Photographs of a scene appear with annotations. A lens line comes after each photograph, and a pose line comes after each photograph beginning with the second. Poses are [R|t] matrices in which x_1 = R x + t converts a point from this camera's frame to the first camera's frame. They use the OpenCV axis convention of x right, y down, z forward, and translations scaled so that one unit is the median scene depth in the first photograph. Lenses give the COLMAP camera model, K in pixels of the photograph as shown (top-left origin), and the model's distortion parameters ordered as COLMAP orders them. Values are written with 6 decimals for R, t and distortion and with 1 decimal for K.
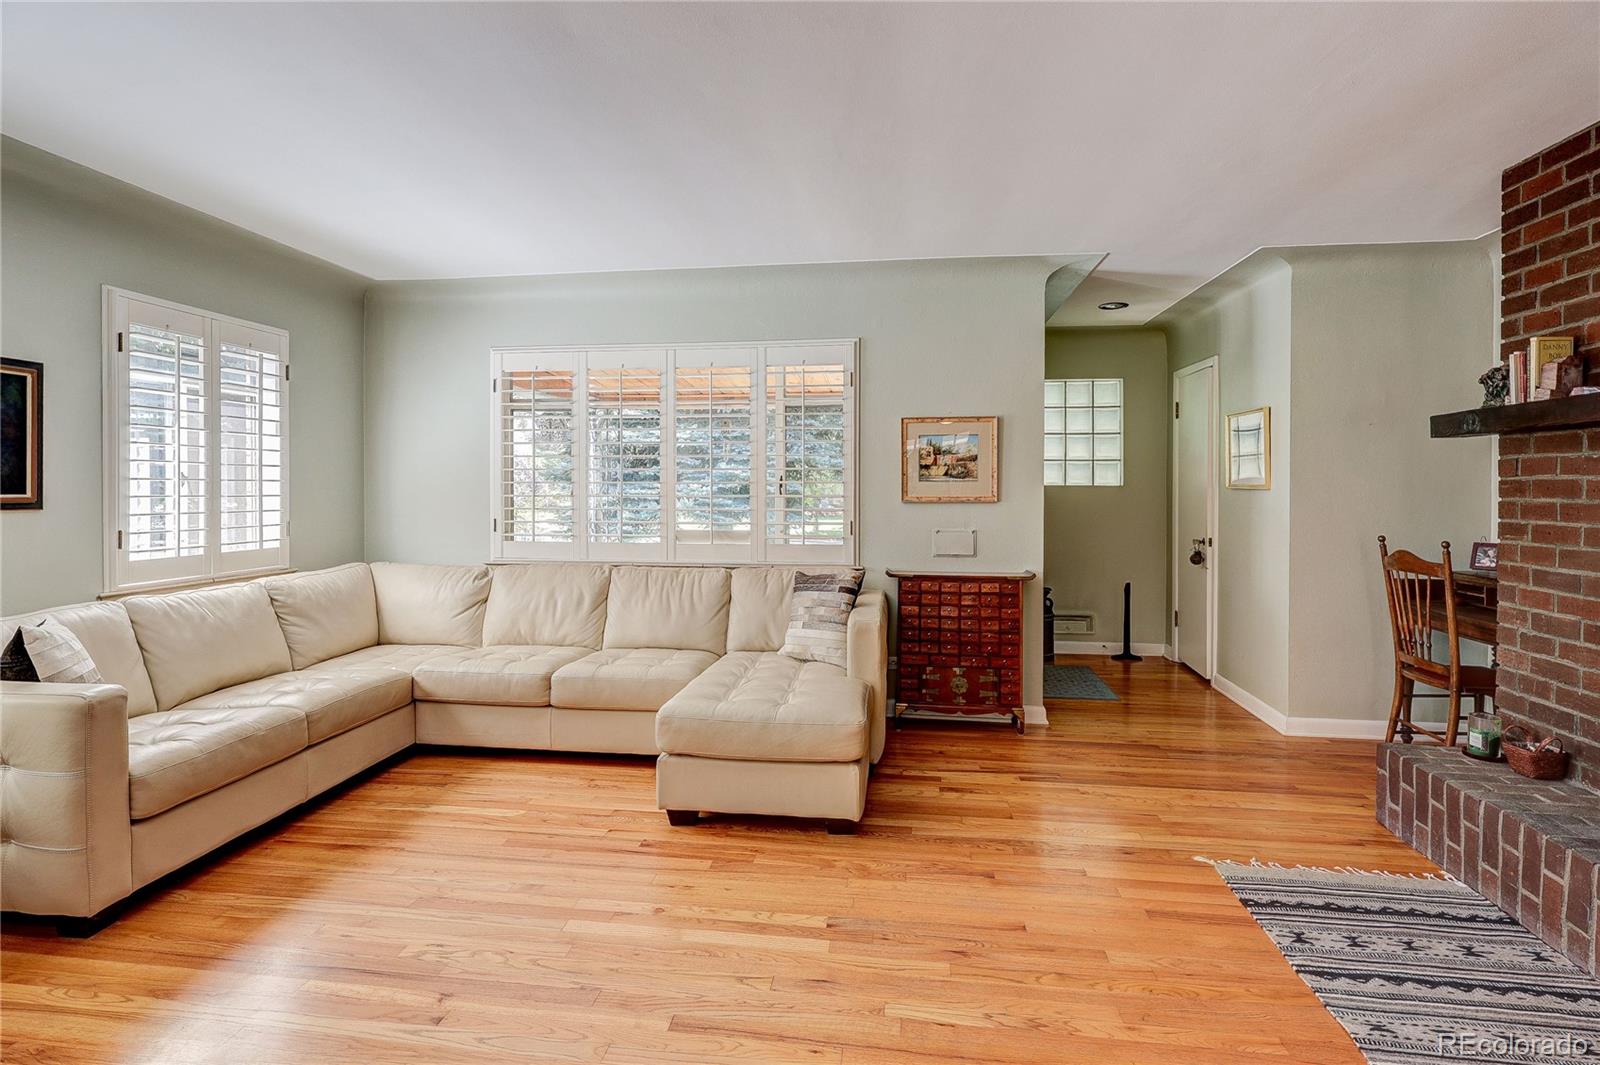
lens RADIAL K [[768.4, 0, 803.0], [0, 768.4, 496.4], [0, 0, 1]] dist [-0.003043, 0.000185]
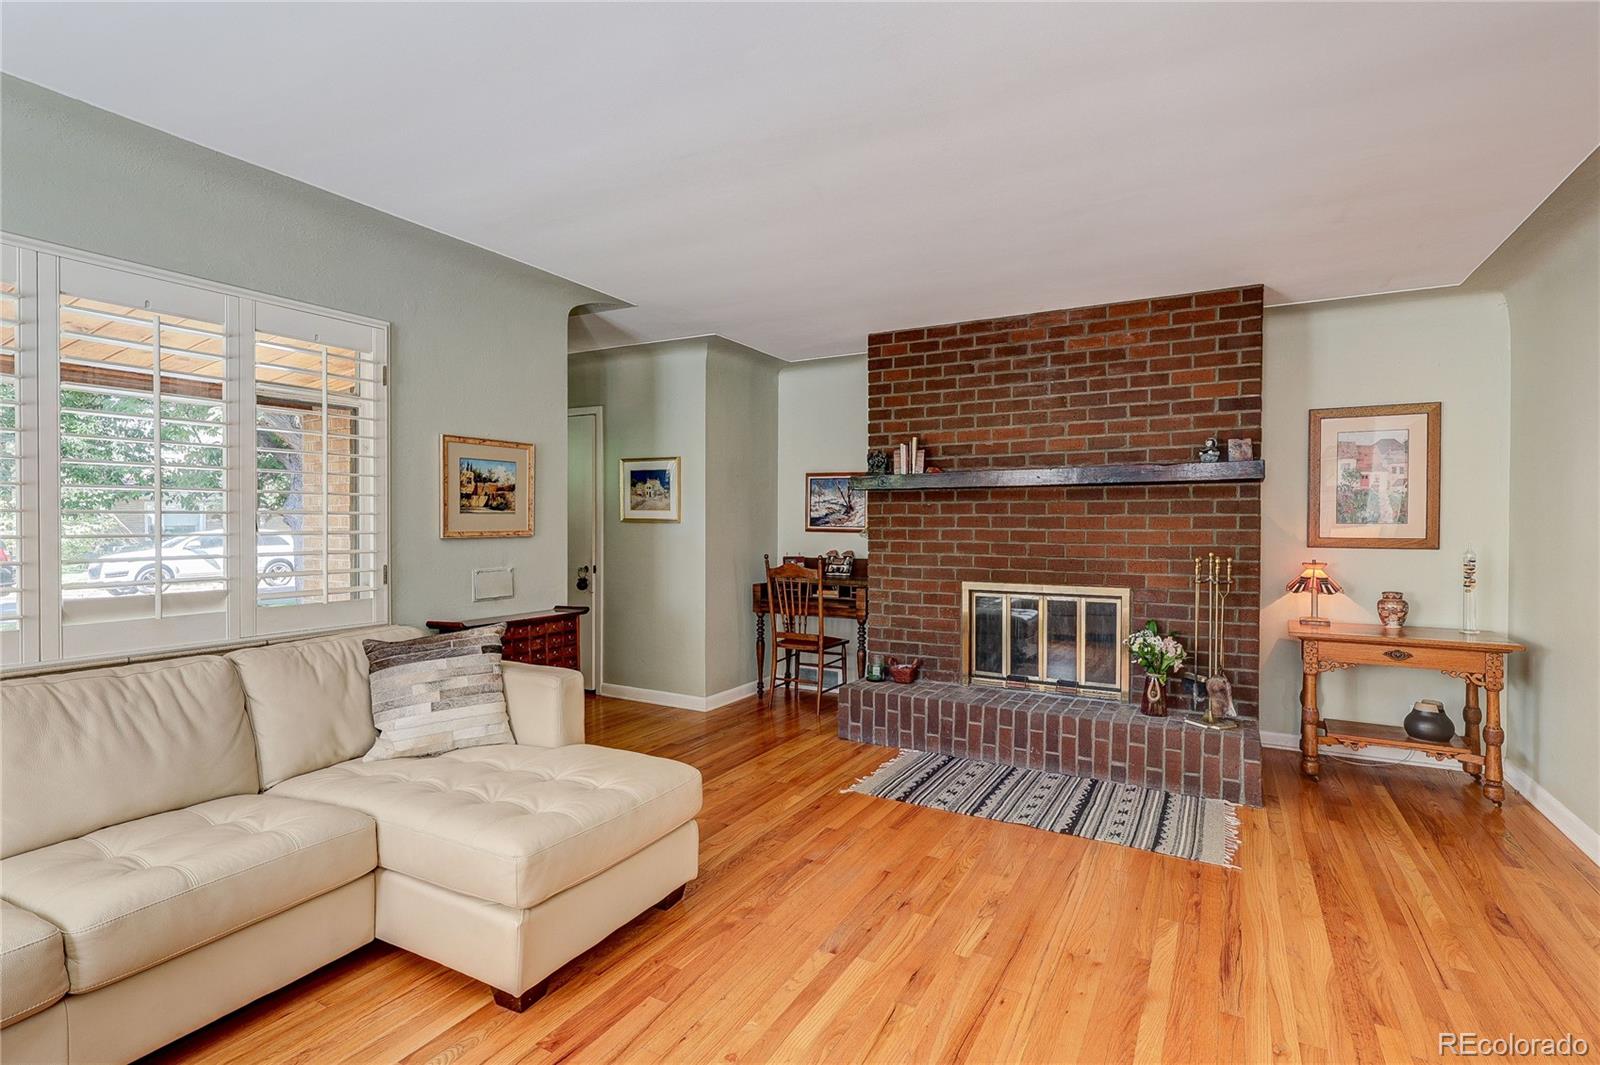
lens RADIAL K [[764.8, 0, 800.0], [0, 764.8, 532.5], [0, 0, 1]] dist [-0.003000, -0.000073]
pose [[0.365758, -0.012179, 0.930630, -0.514354], [0.010827, 0.999902, 0.008830, -0.002136], [-0.930647, 0.006846, 0.365854, 0.376537]]
